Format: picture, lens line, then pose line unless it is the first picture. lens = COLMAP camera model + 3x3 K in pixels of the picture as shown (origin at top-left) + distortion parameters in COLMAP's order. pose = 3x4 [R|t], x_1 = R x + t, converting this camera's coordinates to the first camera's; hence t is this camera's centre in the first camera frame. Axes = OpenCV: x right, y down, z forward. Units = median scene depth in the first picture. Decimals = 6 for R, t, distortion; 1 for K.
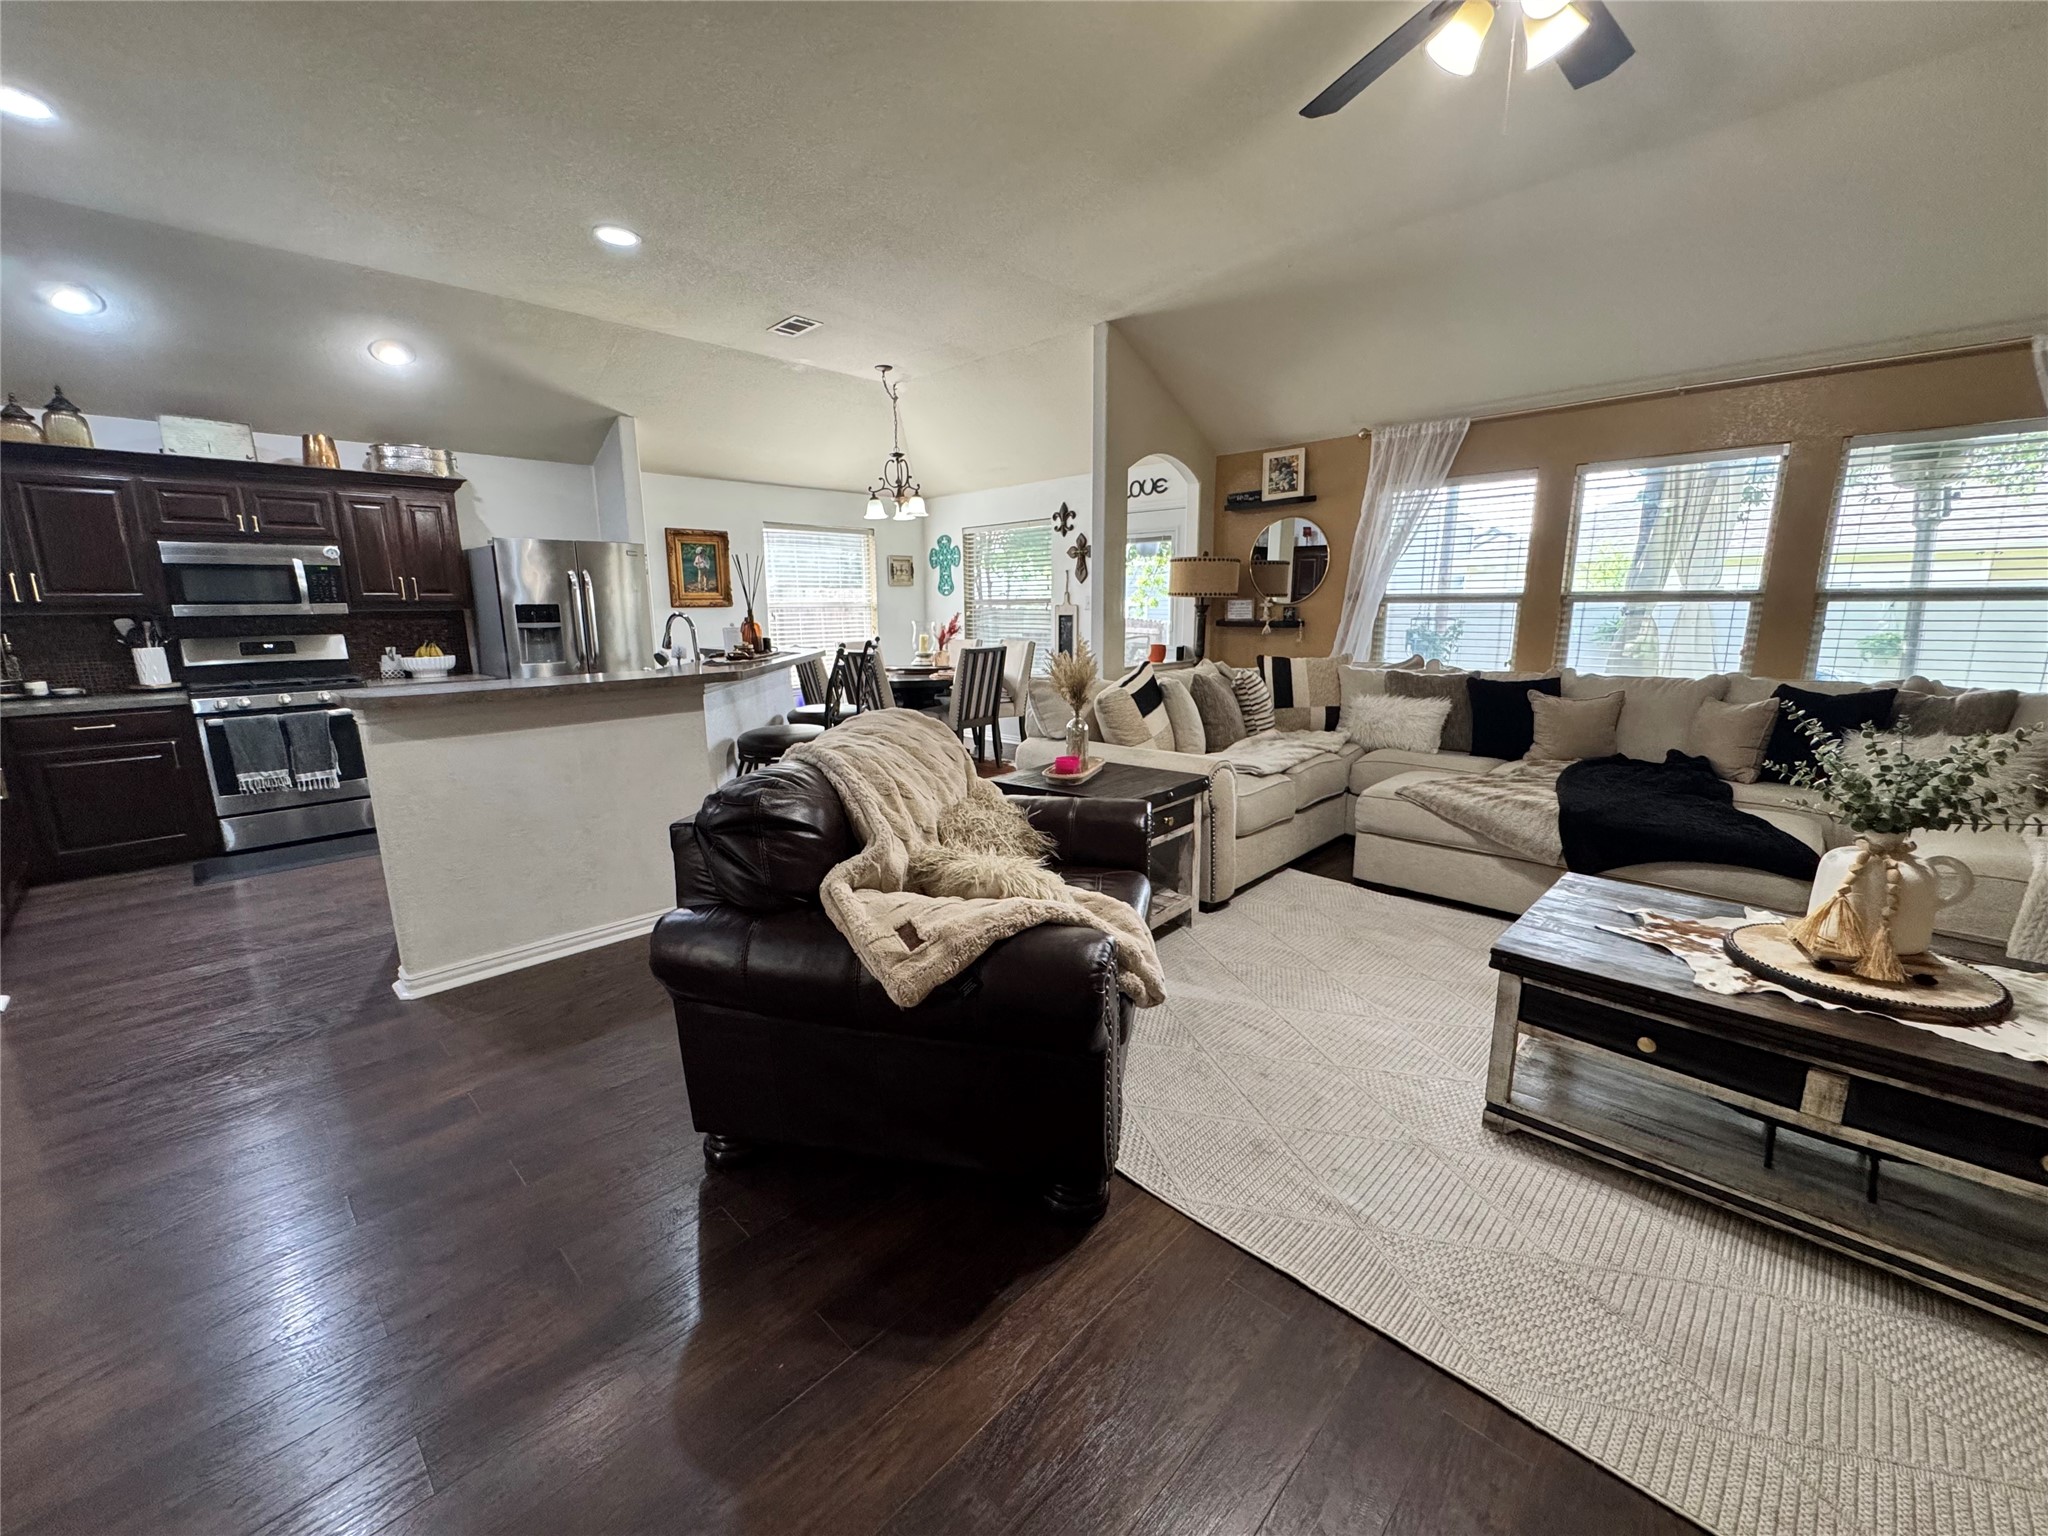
lens RADIAL K [[820.1, 0, 1024.3], [0, 820.1, 766.3], [0, 0, 1]] dist [-0.000224, -0.000342]
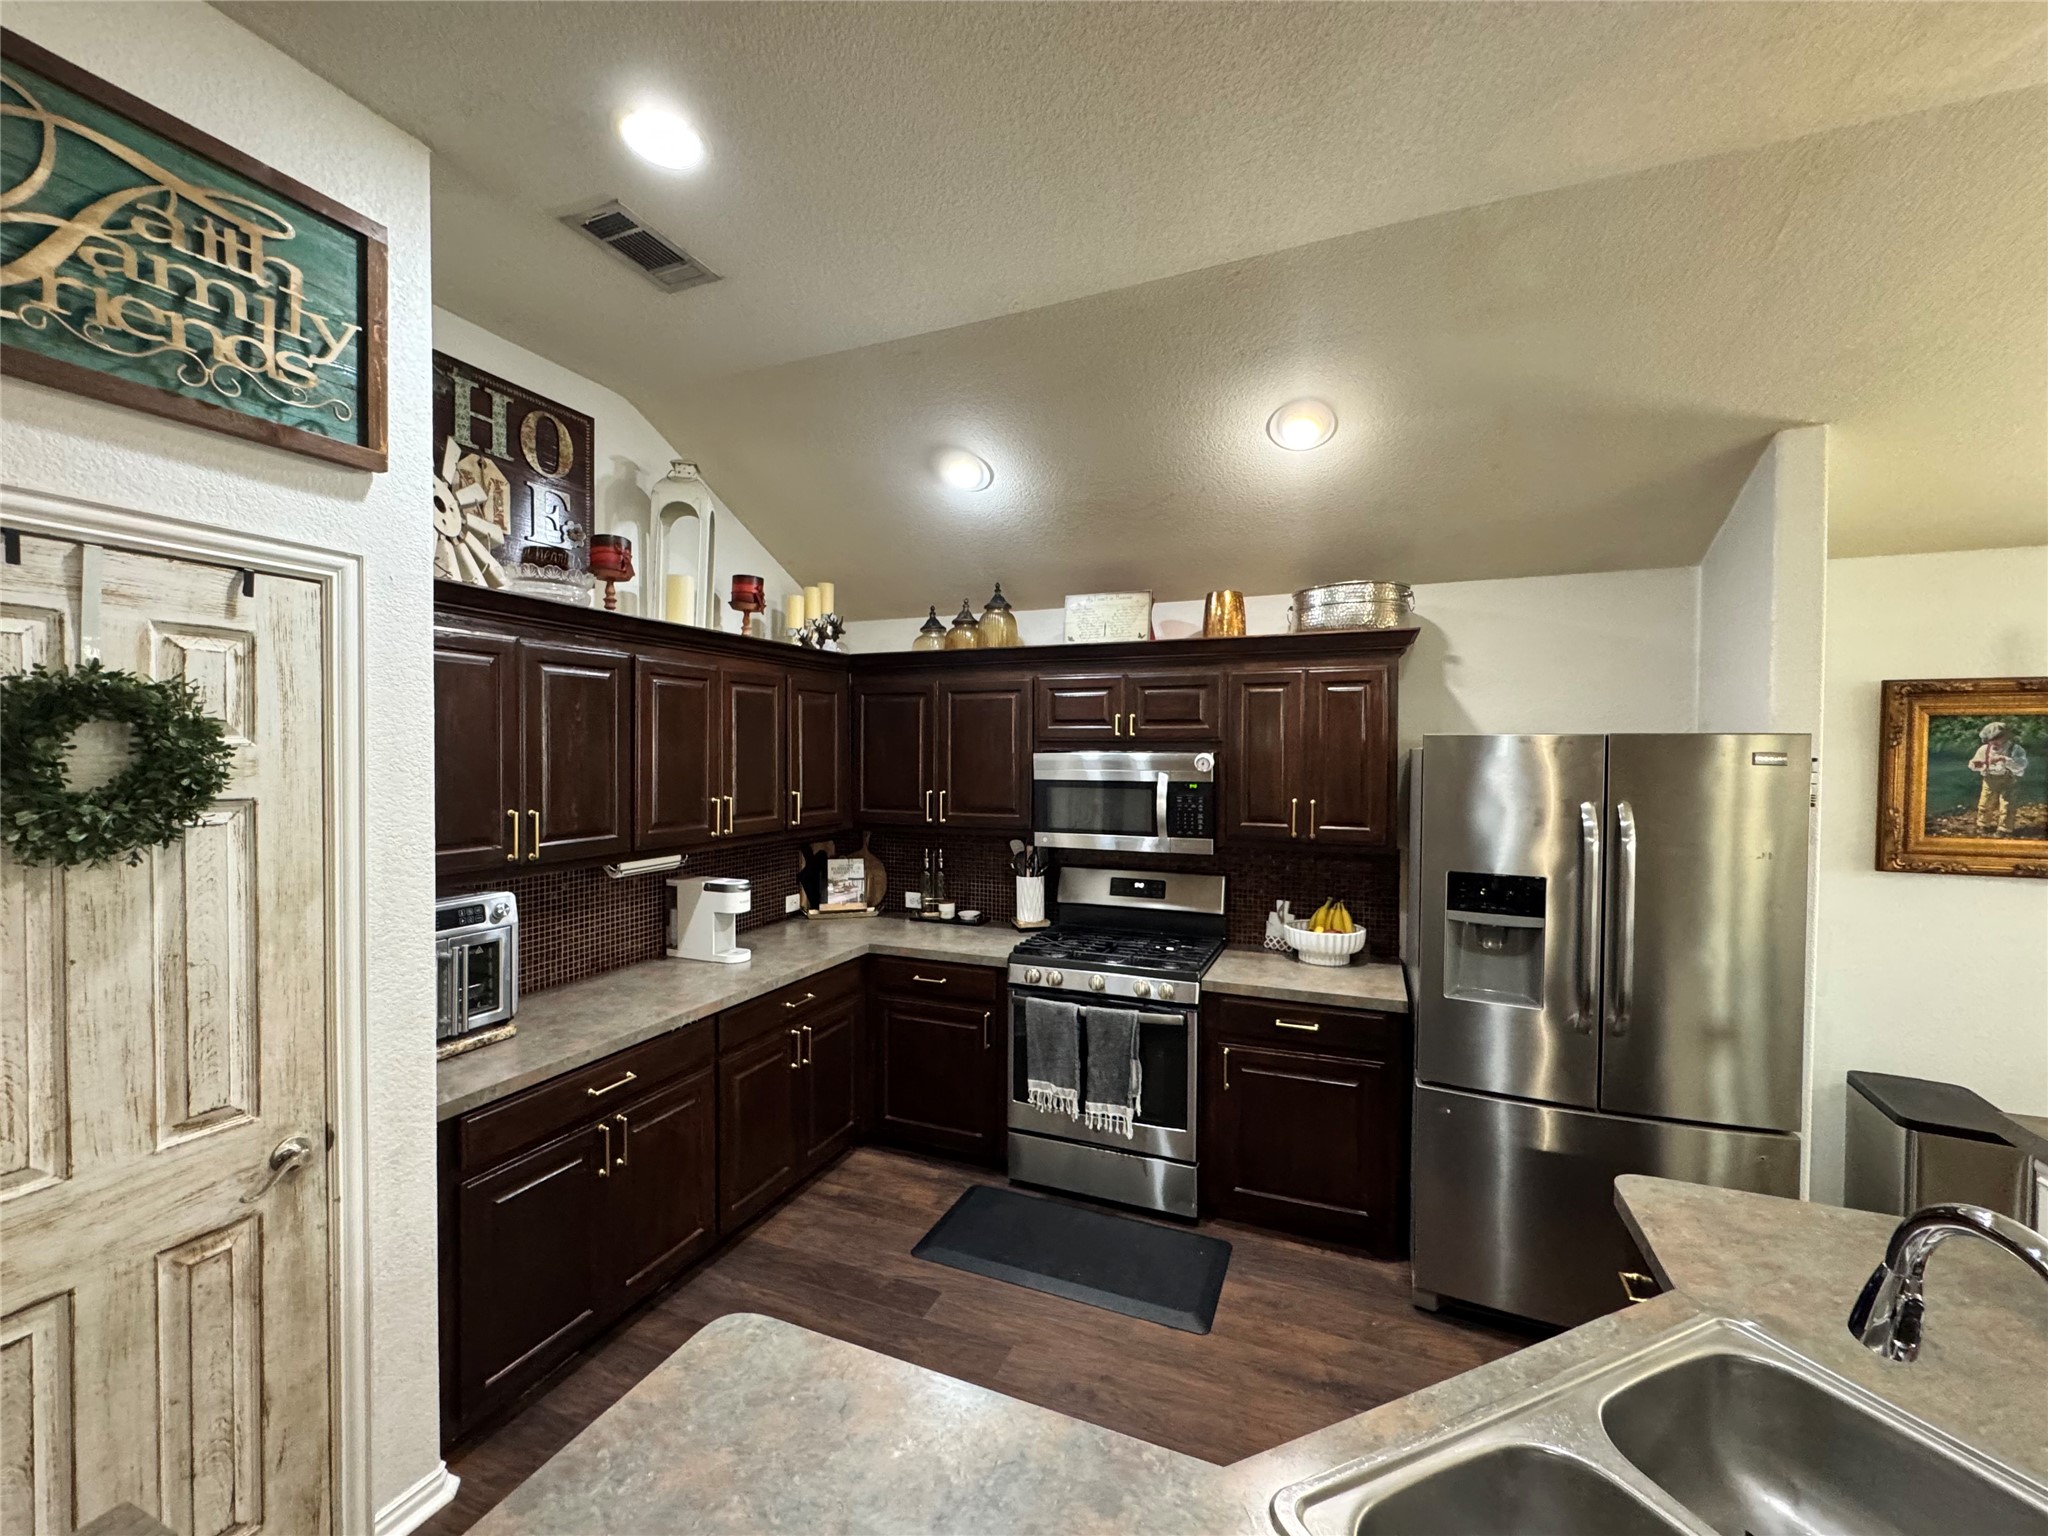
lens RADIAL K [[820.1, 0, 1027.4], [0, 820.1, 768.1], [0, 0, 1]] dist [-0.000224, -0.000342]
pose [[0.373805, 0.028004, -0.927084, -0.264195], [-0.190309, 0.980593, -0.047113, -0.179631], [0.907773, 0.194044, 0.371880, 0.568698]]
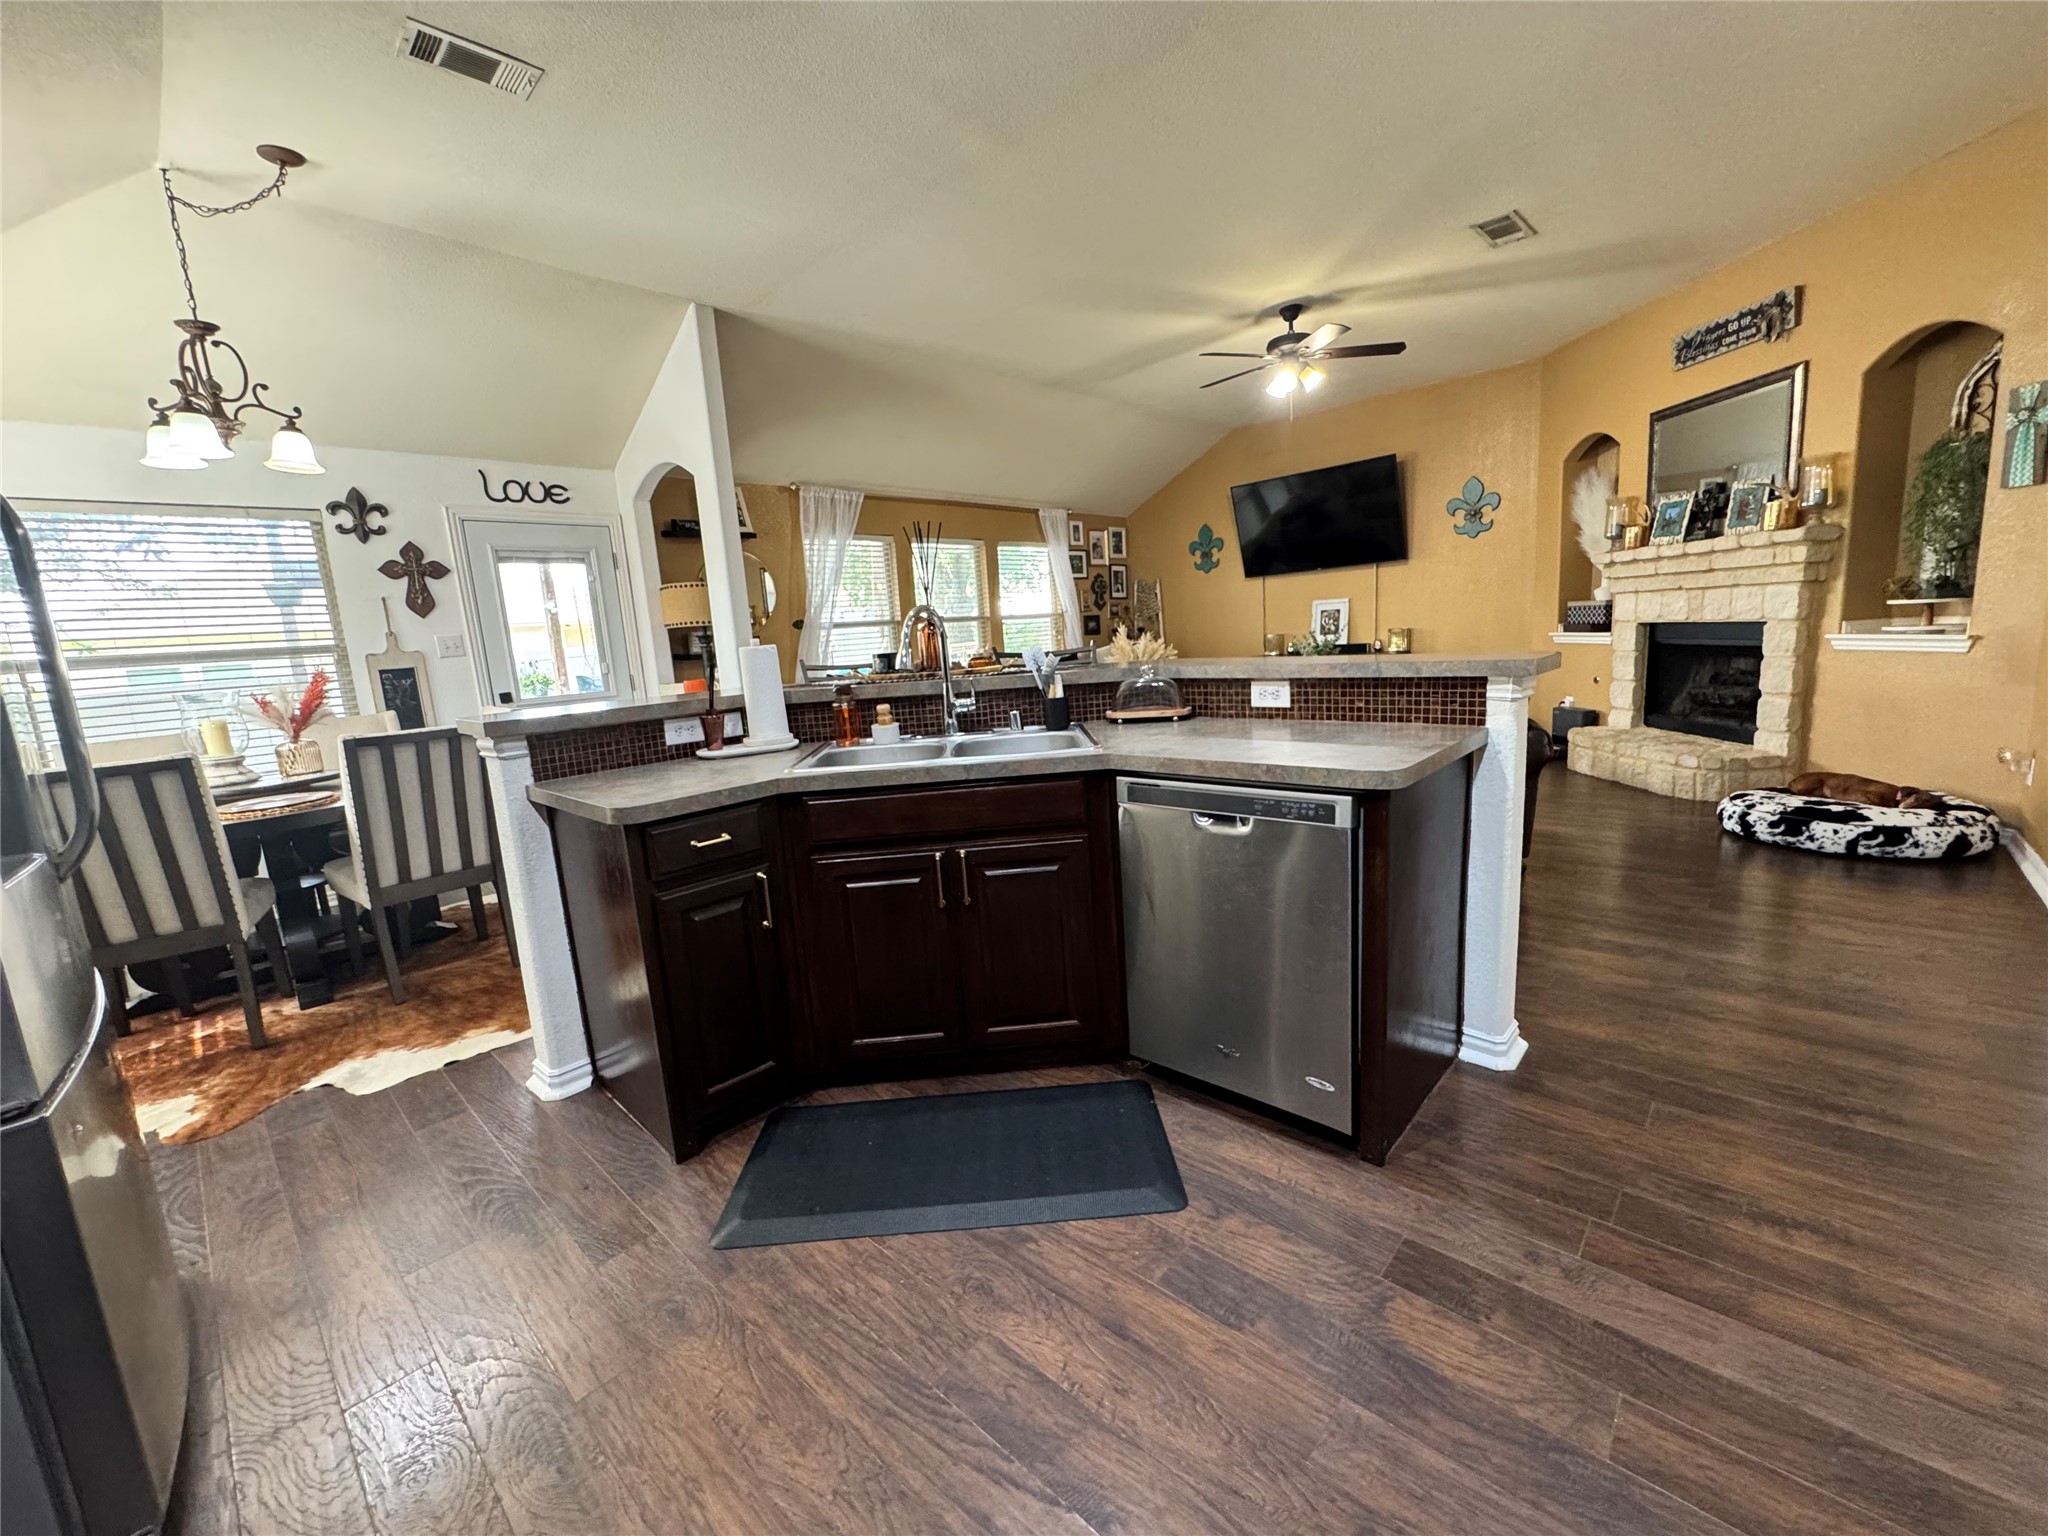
lens RADIAL K [[820.1, 0, 1030.1], [0, 820.1, 768.3], [0, 0, 1]] dist [-0.000224, -0.000342]
pose [[-0.021954, -0.157473, 0.987279, -0.788307], [0.257788, 0.953233, 0.157775, -0.116249], [-0.965952, 0.257972, 0.019667, 0.728392]]
